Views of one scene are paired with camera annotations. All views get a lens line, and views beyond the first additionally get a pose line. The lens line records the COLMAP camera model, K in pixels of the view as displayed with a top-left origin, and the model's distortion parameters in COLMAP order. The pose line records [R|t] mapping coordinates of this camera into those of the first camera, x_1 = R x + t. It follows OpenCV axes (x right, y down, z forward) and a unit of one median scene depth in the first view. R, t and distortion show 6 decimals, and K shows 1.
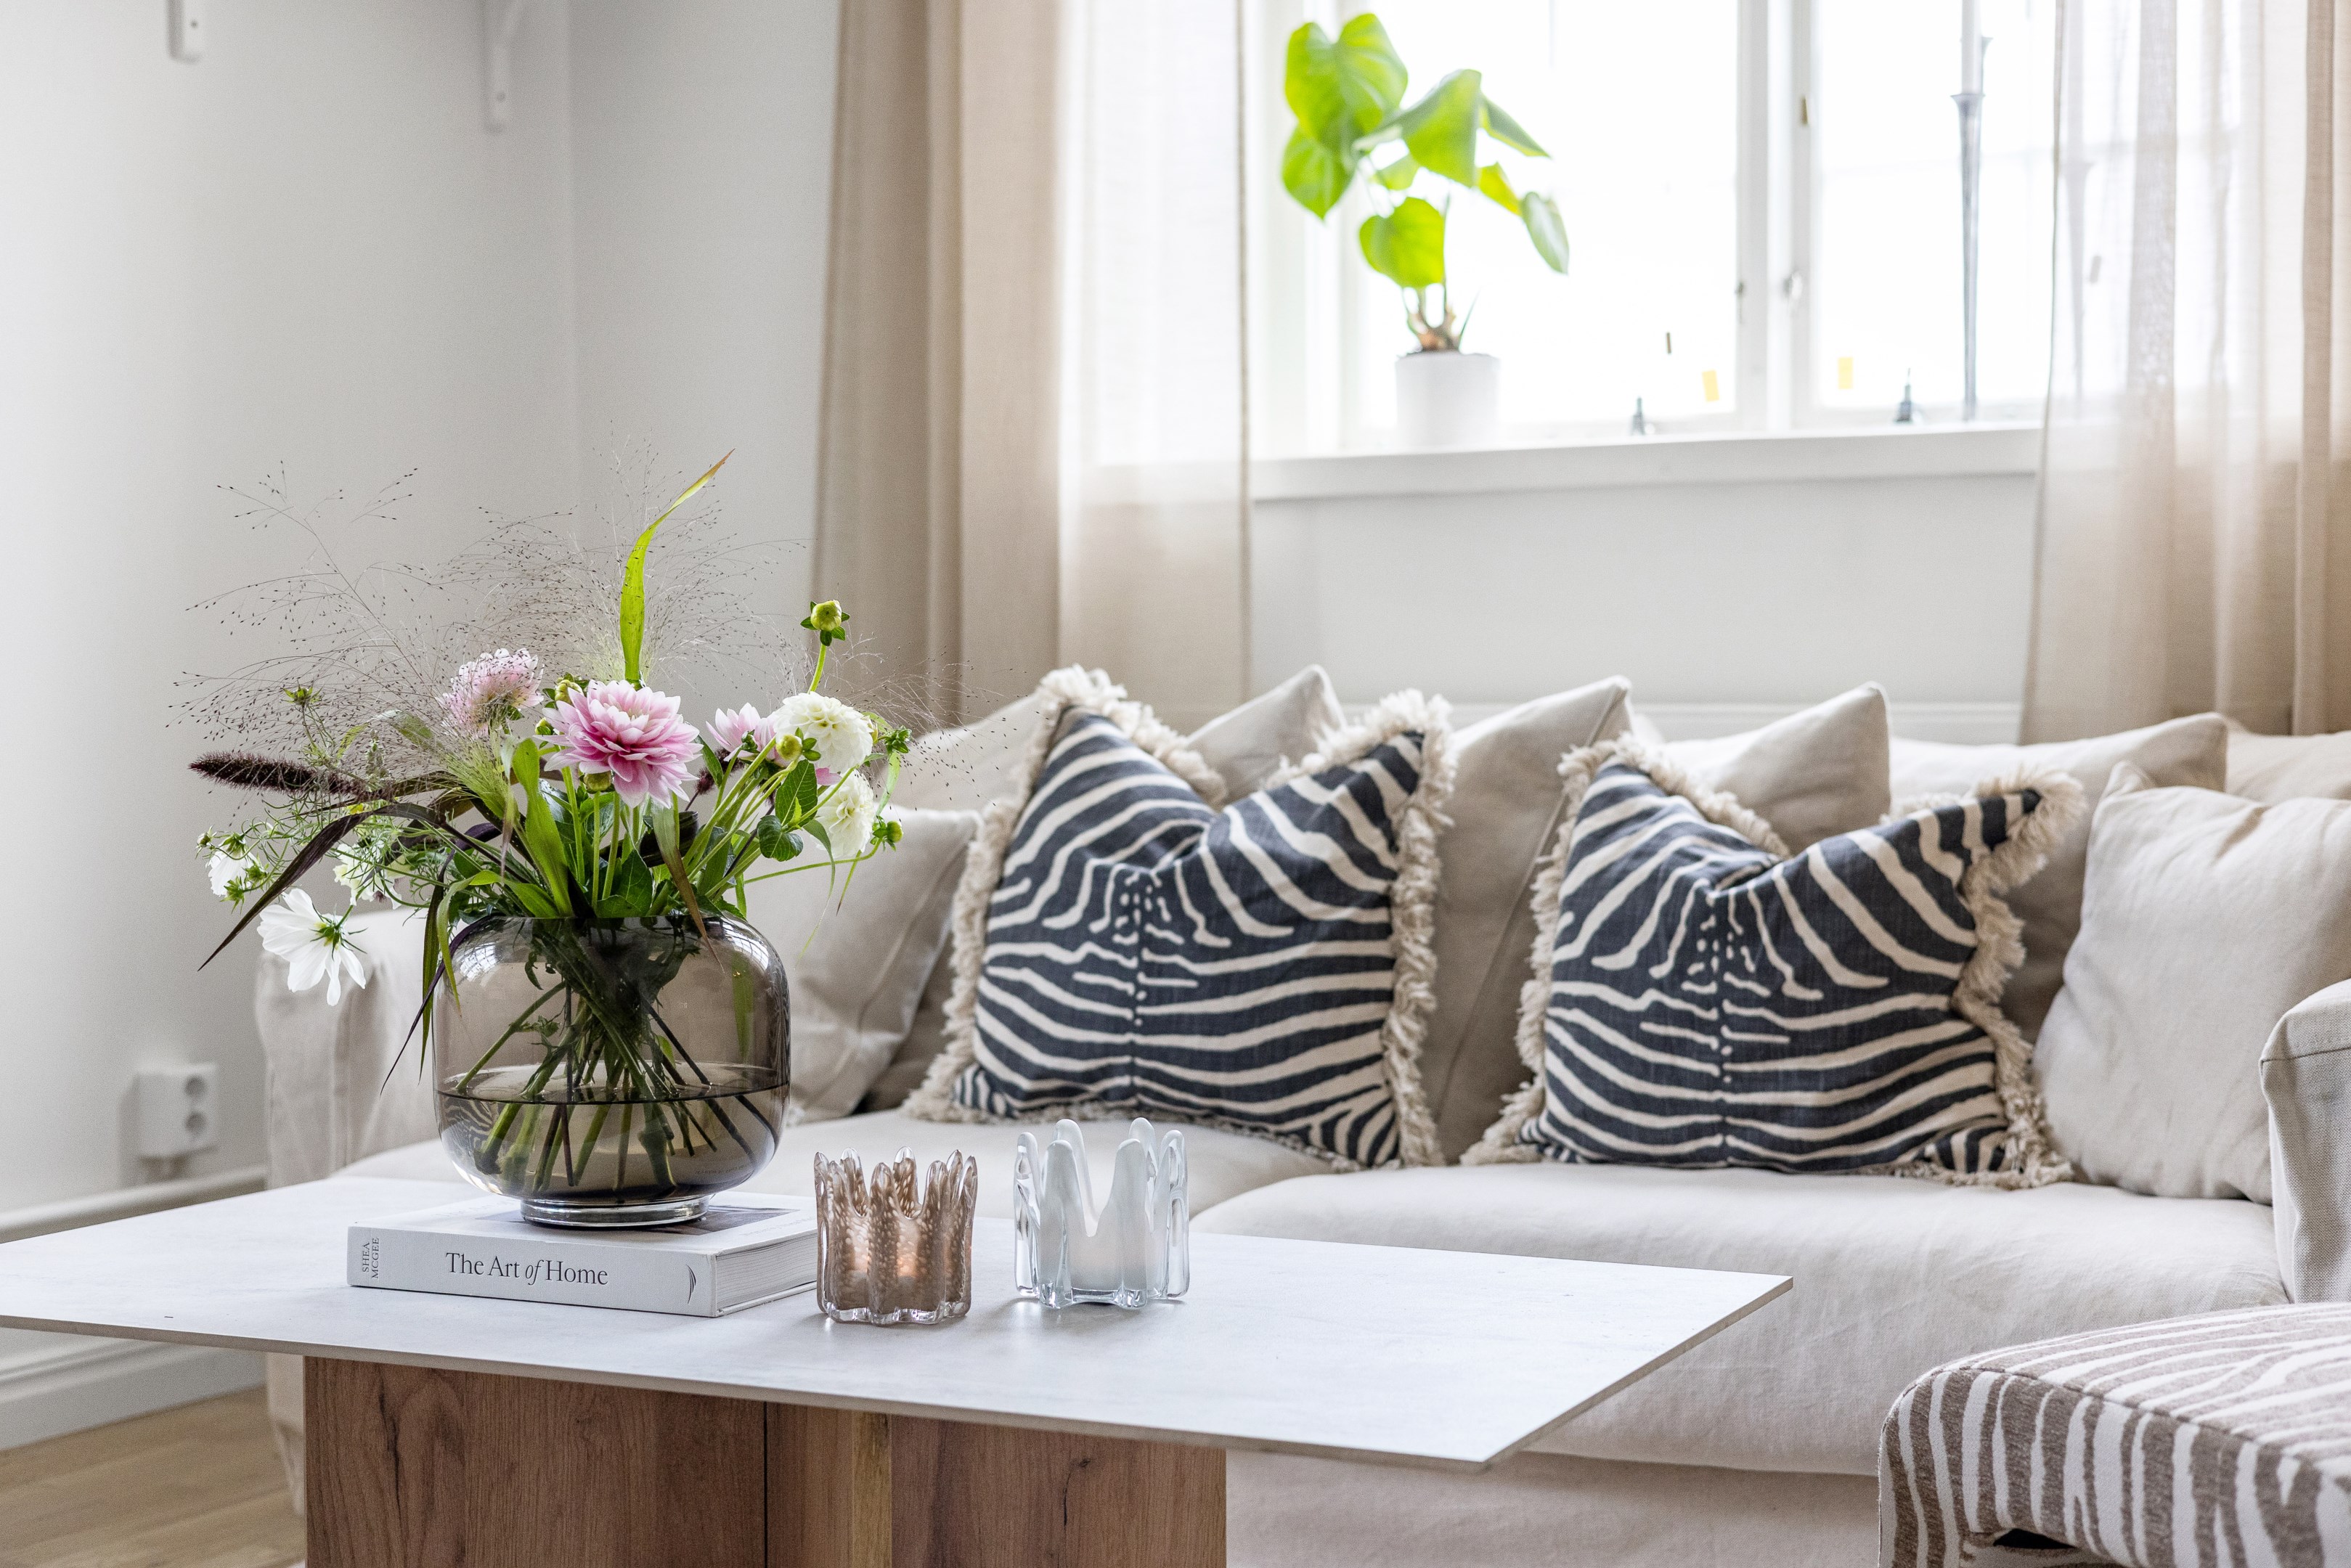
lens RADIAL K [[3422.6, 0, 1148.3], [0, 3422.6, 784.3], [0, 0, 1]] dist [0.008949, -0.003194]
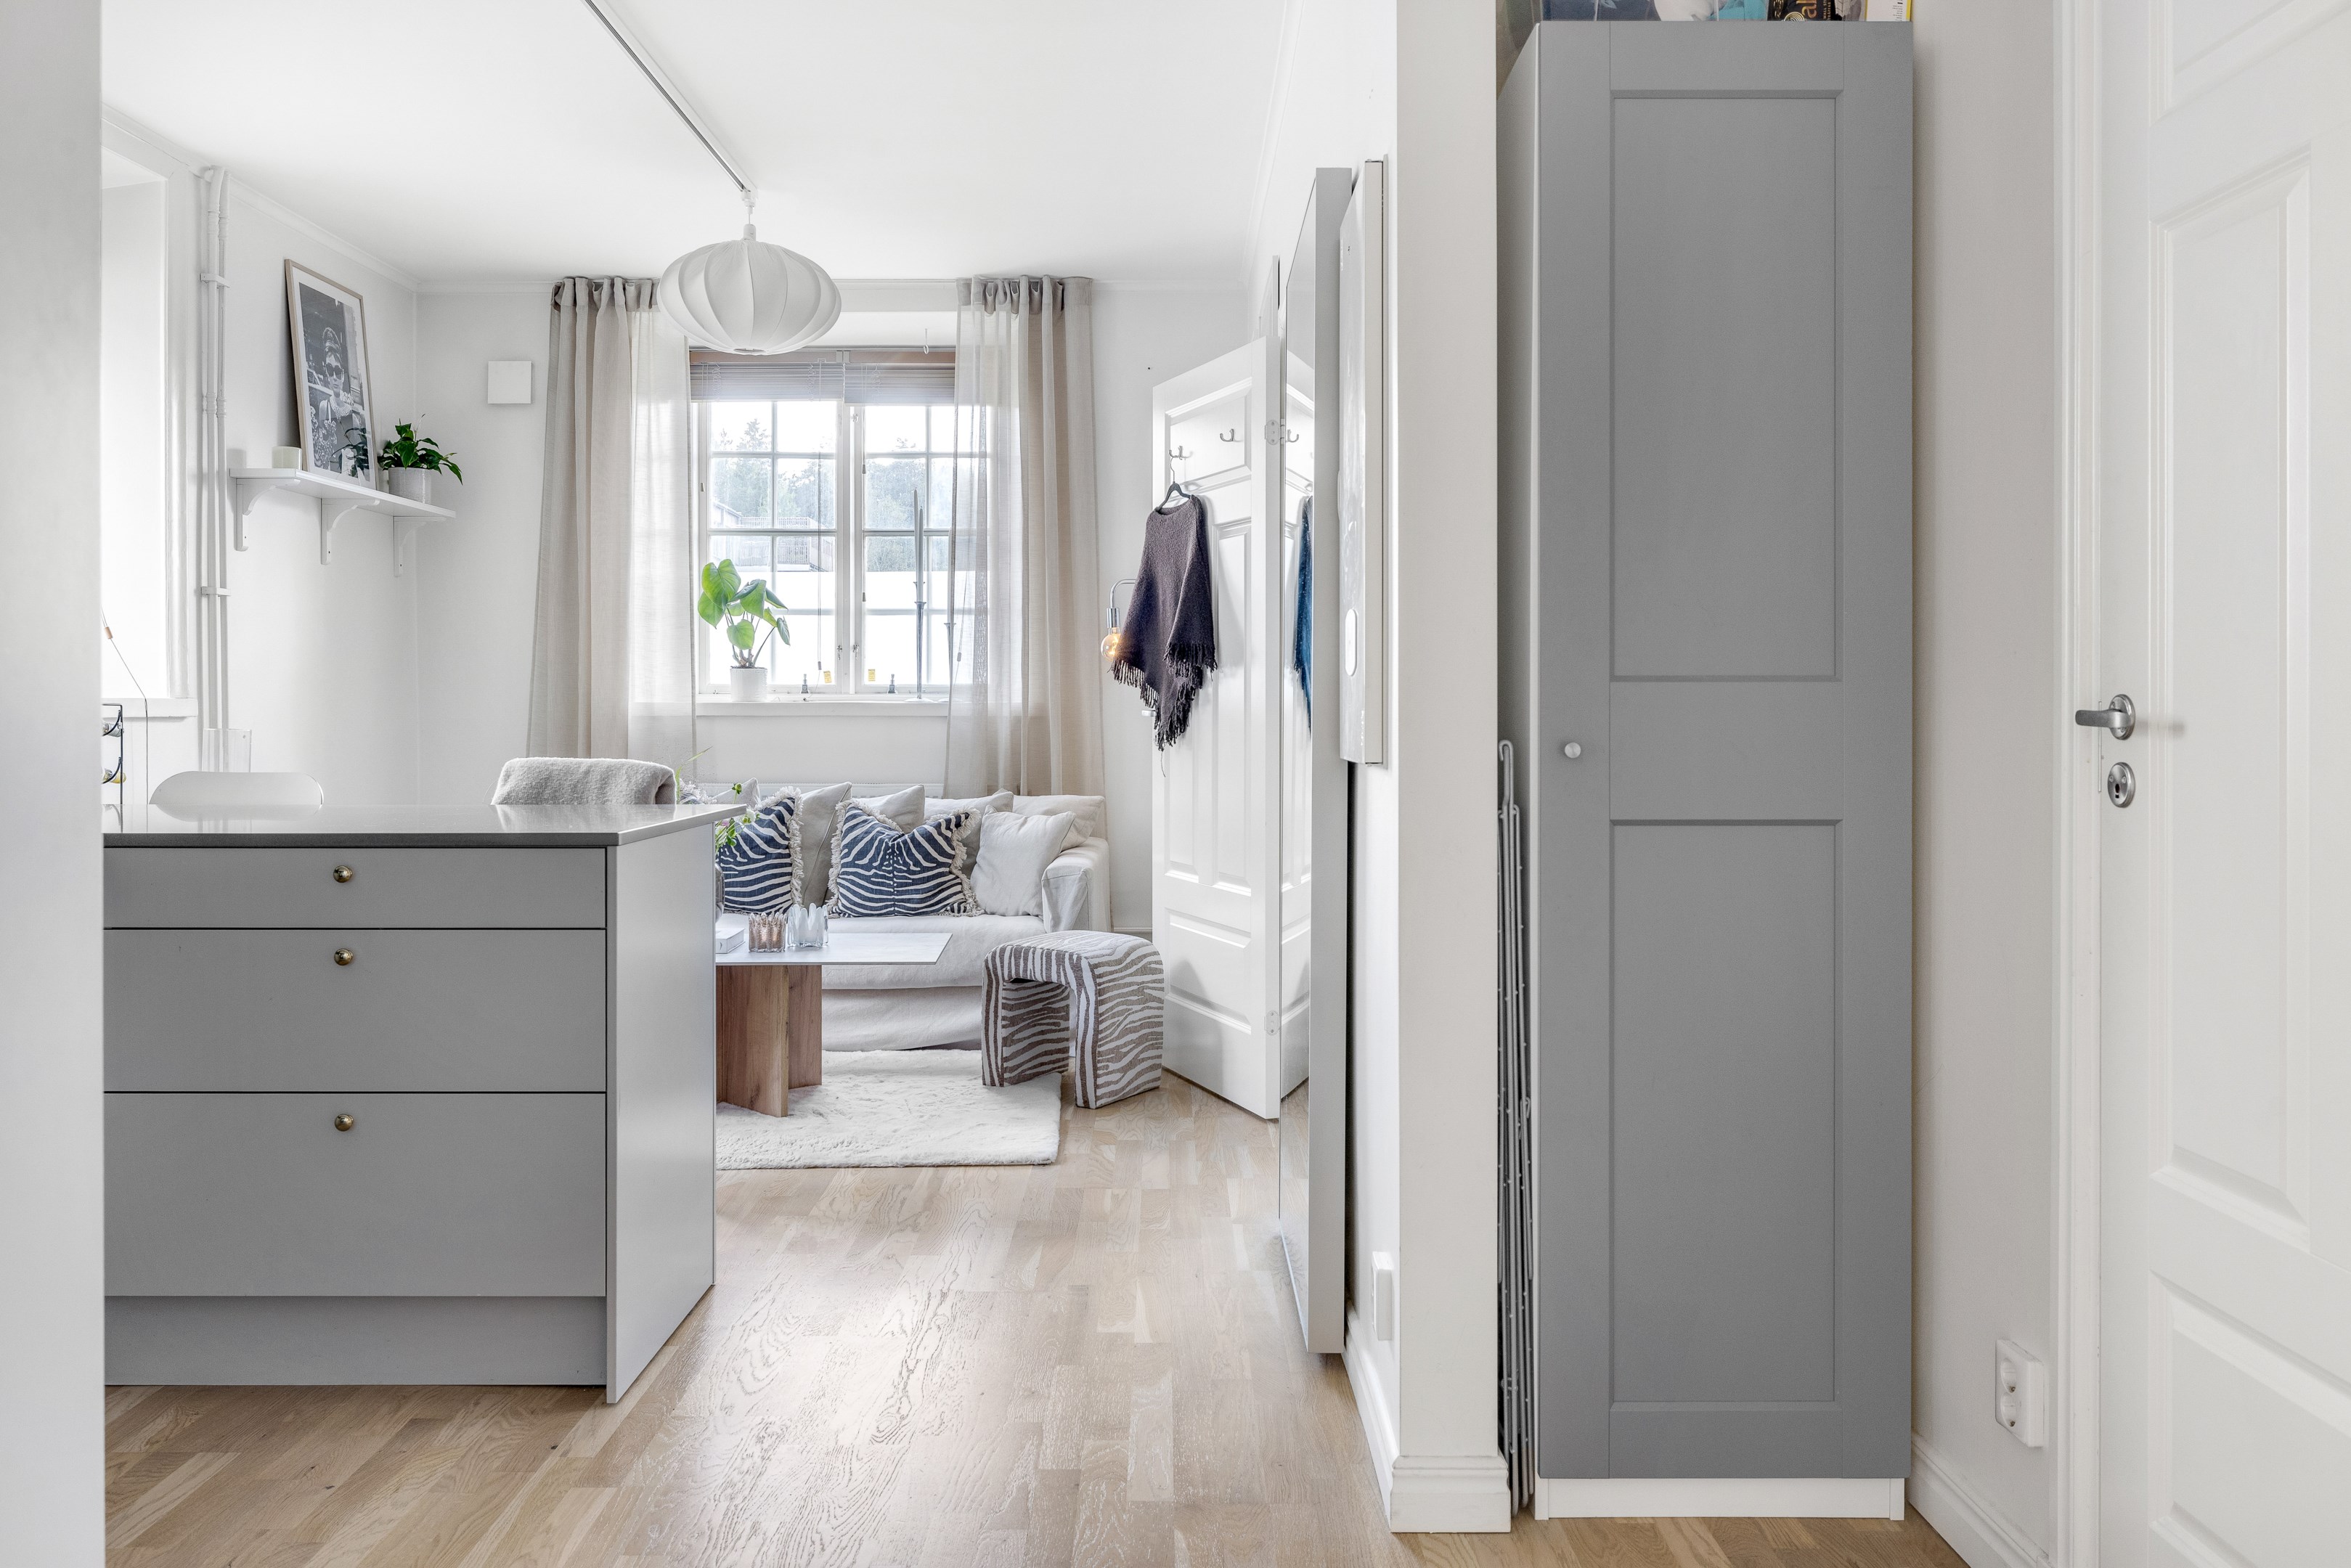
lens RADIAL K [[1830.9, 0, 1181.4], [0, 1830.9, 721.0], [0, 0, 1]] dist [0.002930, -0.001493]
pose [[0.878100, 0.001092, 0.478476, -0.505126], [0.007891, 0.999828, -0.016764, -0.064245], [-0.478413, 0.018496, 0.877940, -0.897204]]
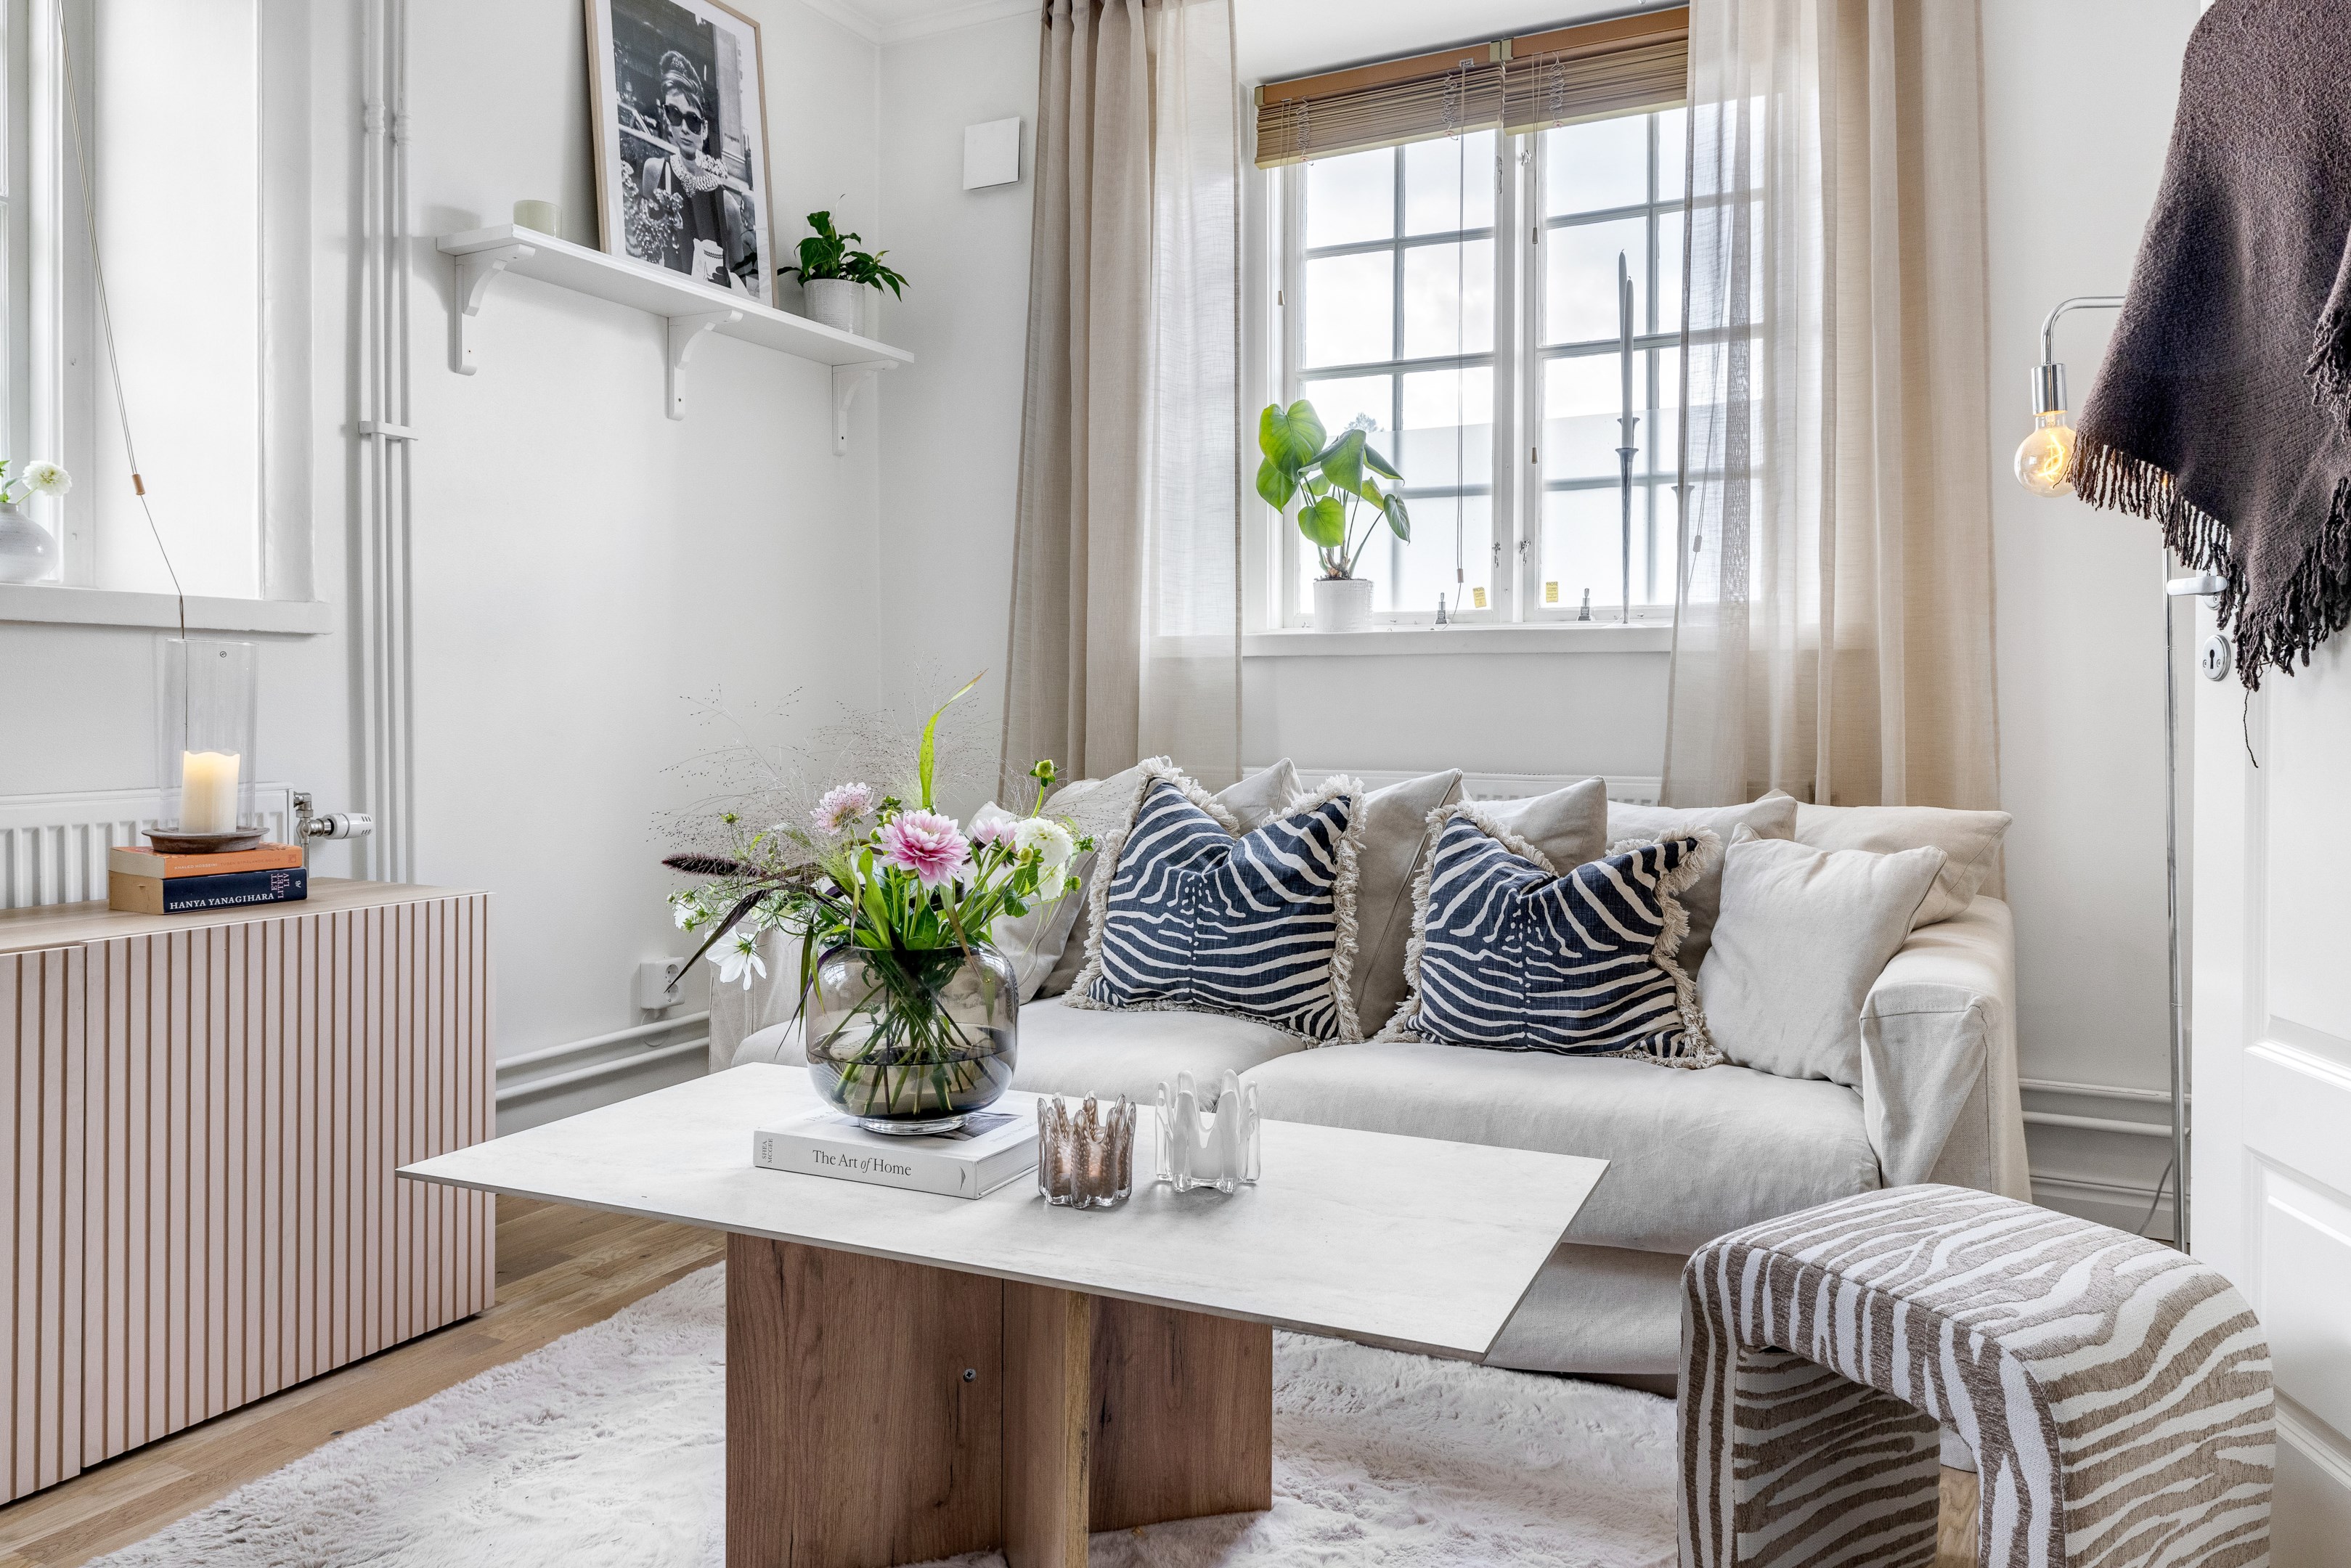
lens RADIAL K [[1618.8, 0, 1176.8], [0, 1618.8, 720.3], [0, 0, 1]] dist [0.001900, -0.002958]
pose [[0.999685, 0.007869, 0.023844, -0.035489], [-0.007436, 0.999807, -0.018181, -0.043199], [-0.023983, 0.017998, 0.999550, 0.149552]]
